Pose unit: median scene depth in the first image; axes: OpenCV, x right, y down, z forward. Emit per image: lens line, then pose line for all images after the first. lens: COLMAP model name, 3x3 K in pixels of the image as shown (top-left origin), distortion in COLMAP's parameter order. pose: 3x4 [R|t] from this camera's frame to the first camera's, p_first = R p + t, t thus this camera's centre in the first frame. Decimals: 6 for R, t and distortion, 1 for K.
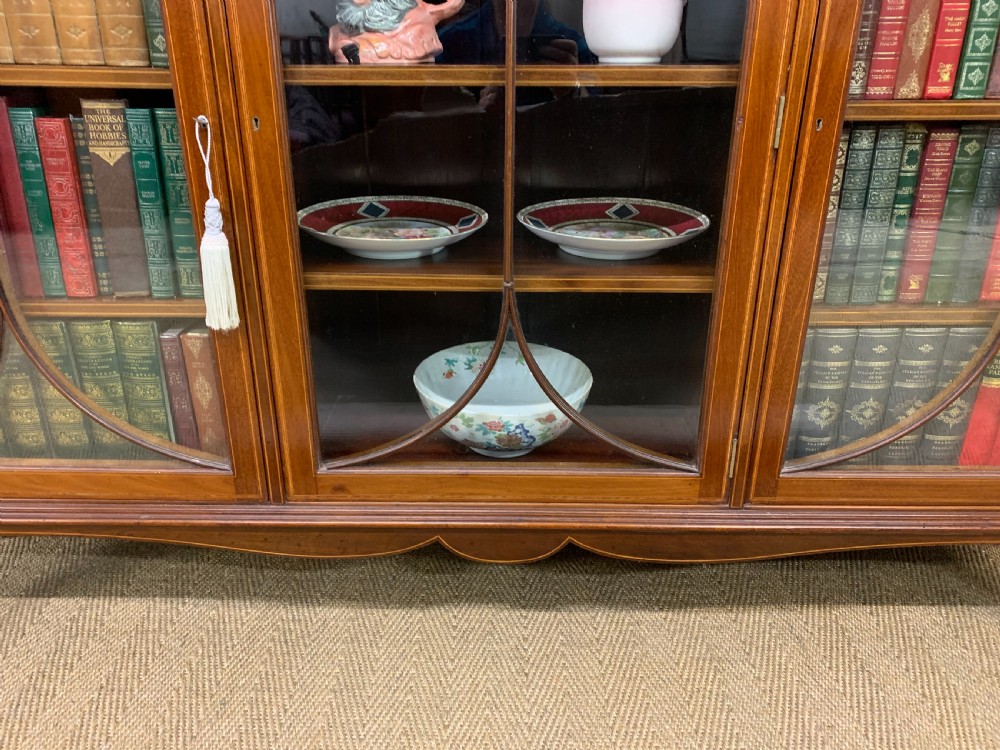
lens RADIAL K [[775.8, 0, 486.9], [0, 775.8, 358.7], [0, 0, 1]] dist [0.042580, -0.038415]
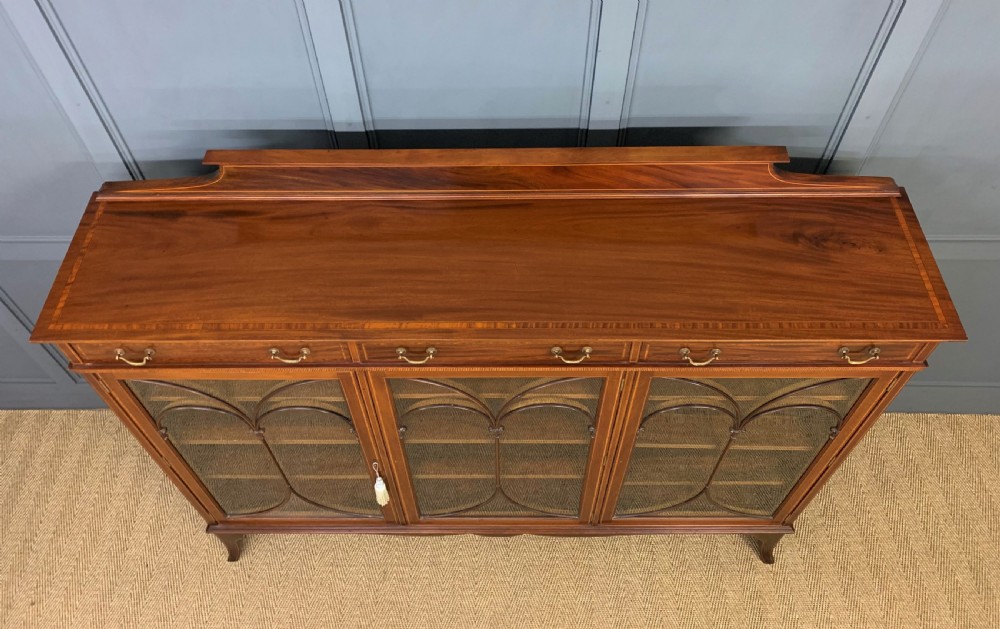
lens RADIAL K [[792.2, 0, 495.7], [0, 792.2, 275.0], [0, 0, 1]] dist [0.026481, -0.018635]
pose [[0.999867, -0.016092, -0.002604, 0.033596], [0.015206, 0.863221, 0.504597, -1.715176], [-0.005872, -0.504570, 0.863351, -0.730175]]
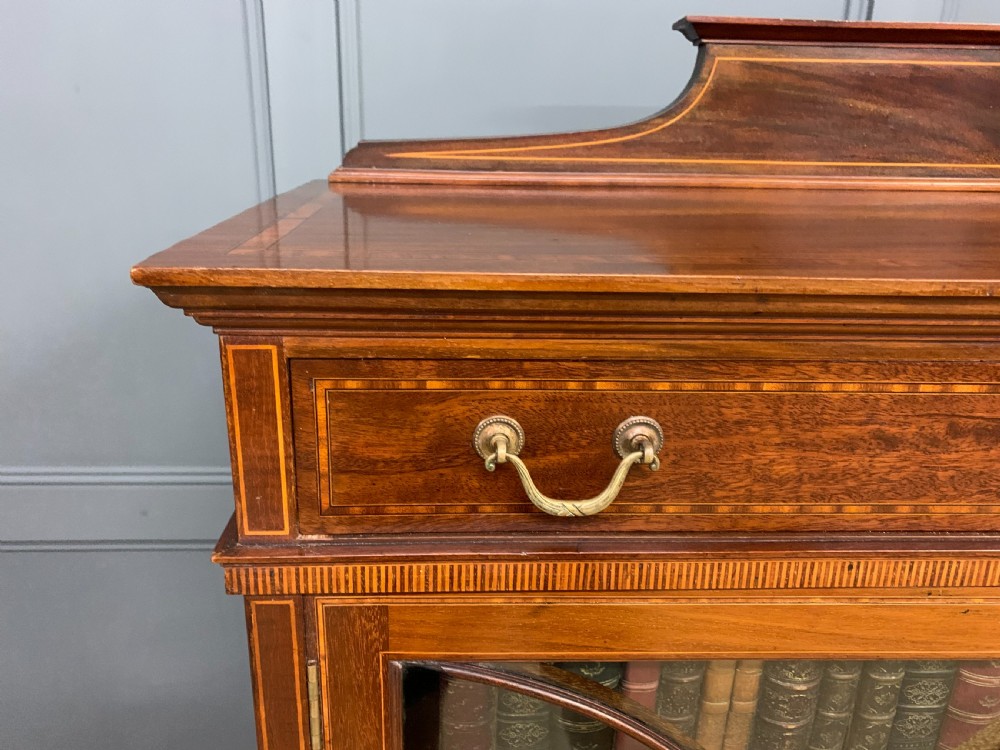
lens RADIAL K [[775.8, 0, 491.2], [0, 775.8, 369.0], [0, 0, 1]] dist [0.042580, -0.038415]
pose [[0.998048, -0.001056, 0.062450, -0.777717], [0.005506, 0.997452, -0.071127, -0.764438], [-0.062216, 0.071332, 0.995510, 0.272614]]
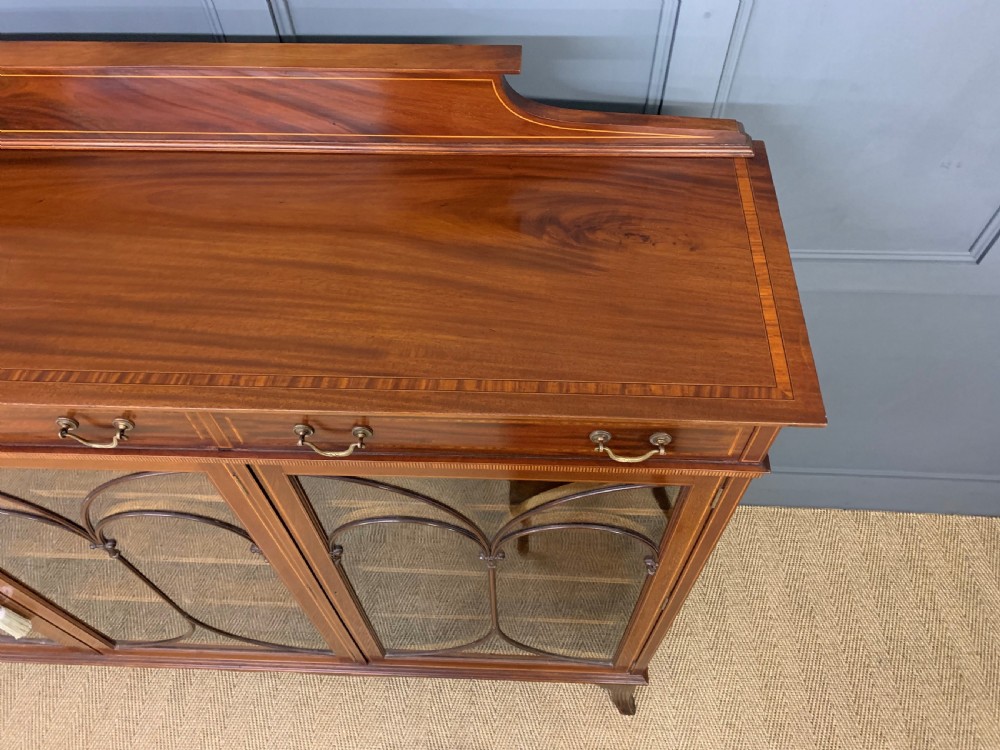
lens RADIAL K [[775.8, 0, 493.4], [0, 775.8, 374.6], [0, 0, 1]] dist [0.042580, -0.038415]
pose [[0.999465, 0.008828, -0.031505, 0.647931], [0.009960, 0.835114, 0.549986, -1.262544], [0.031165, -0.550005, 0.834579, -0.066506]]
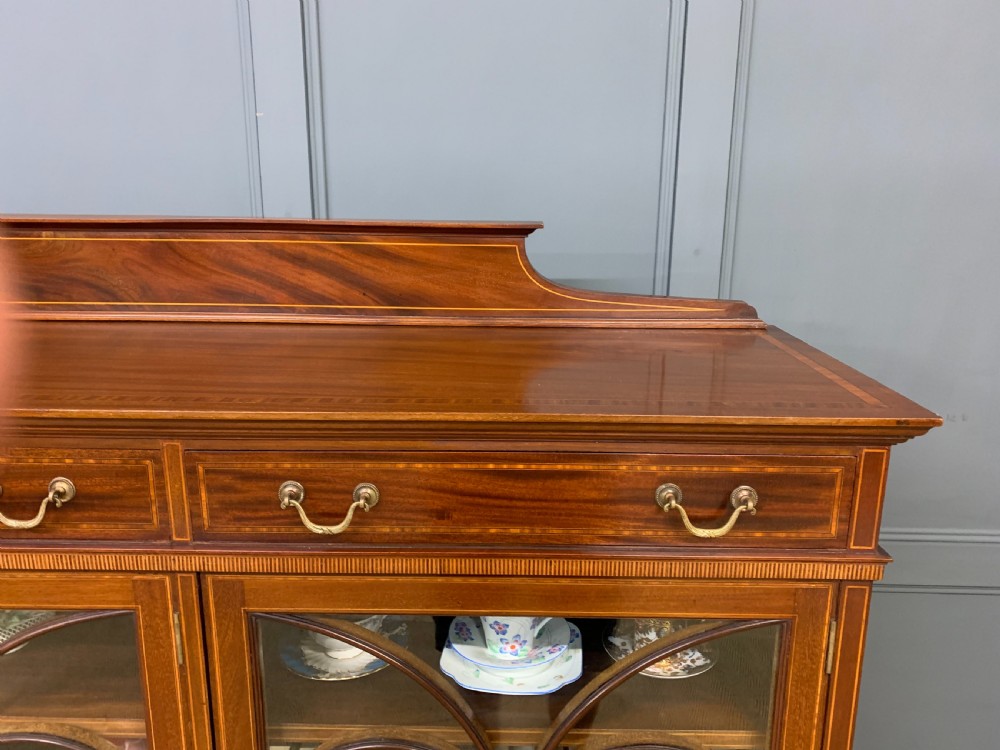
lens RADIAL K [[775.8, 0, 491.7], [0, 775.8, 370.4], [0, 0, 1]] dist [0.042580, -0.038415]
pose [[0.999941, 0.010639, 0.002119, 0.583926], [-0.010182, 0.987882, -0.154873, -0.748845], [-0.003741, 0.154842, 0.987932, -0.077524]]
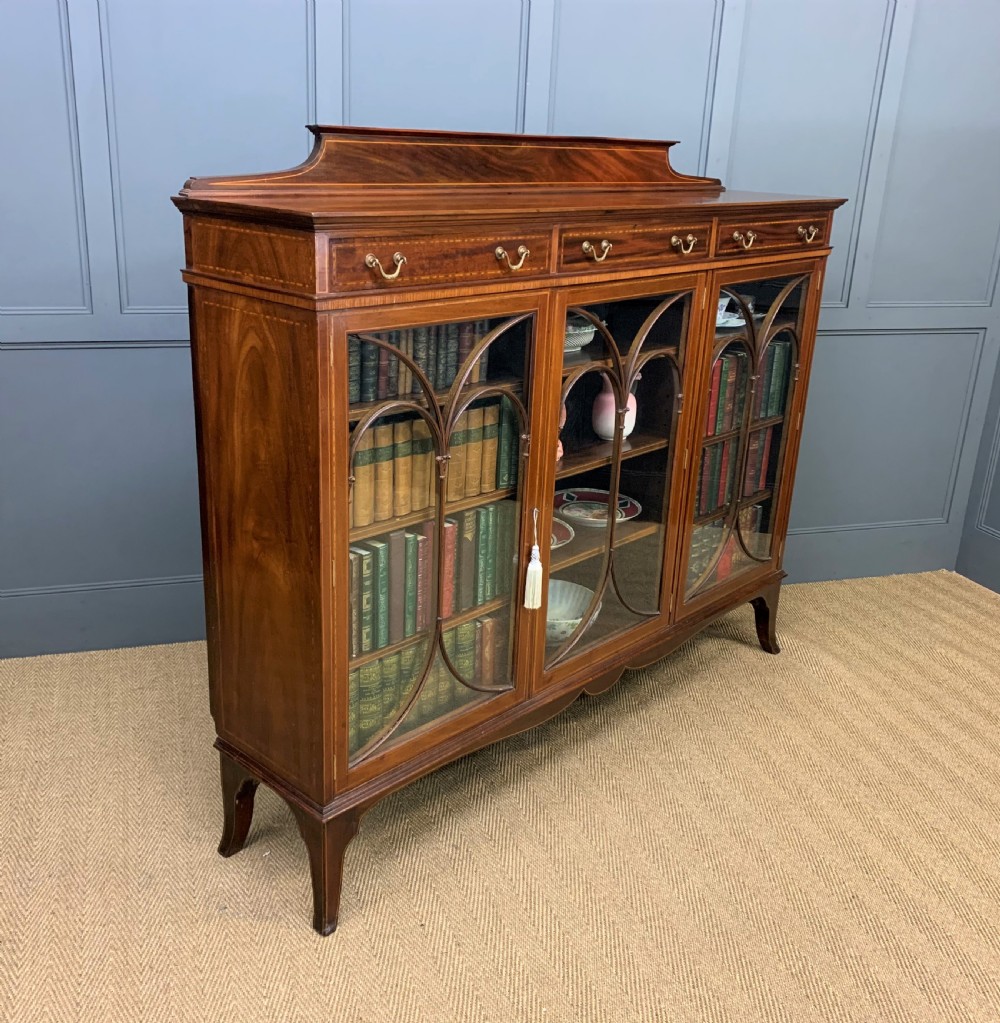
lens RADIAL K [[1057.2, 0, 489.6], [0, 1057.2, 515.1], [0, 0, 1]] dist [0.016994, 0.000000]
pose [[0.671837, -0.224826, 0.705753, -1.961607], [0.247993, 0.966106, 0.071689, -0.424376], [-0.697950, 0.126859, 0.704821, -0.710166]]
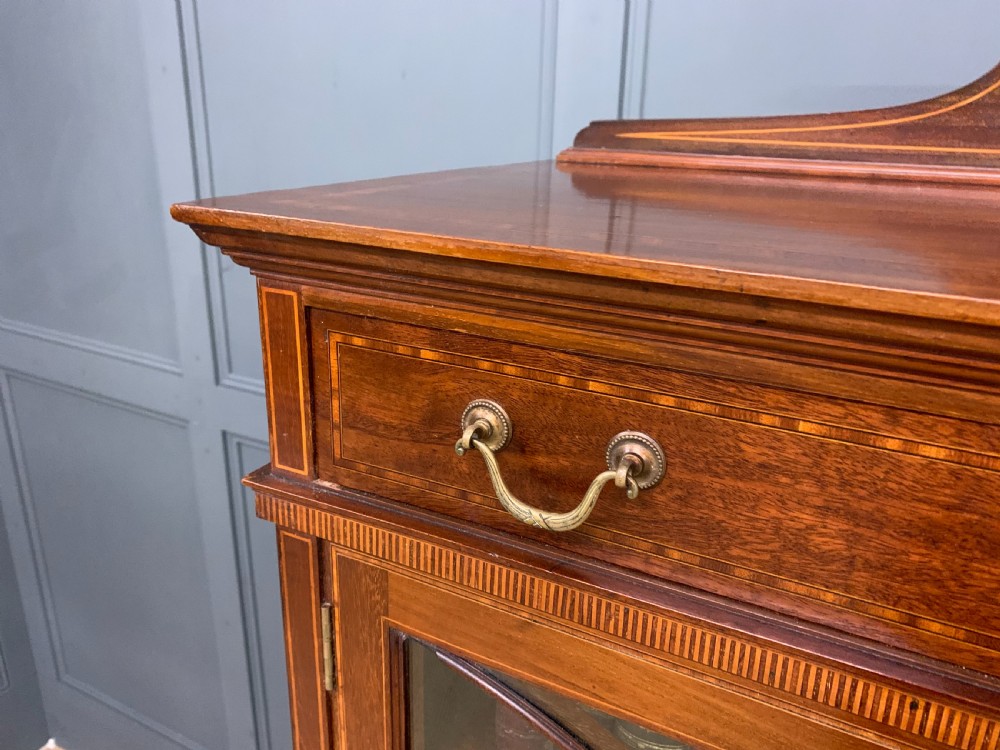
lens RADIAL K [[775.8, 0, 500.1], [0, 775.8, 369.0], [0, 0, 1]] dist [0.042580, -0.038415]
pose [[0.893991, 0.163990, -0.416999, -0.619019], [-0.191882, 0.981085, -0.025546, -0.773346], [0.404923, 0.102852, 0.908548, 0.330663]]
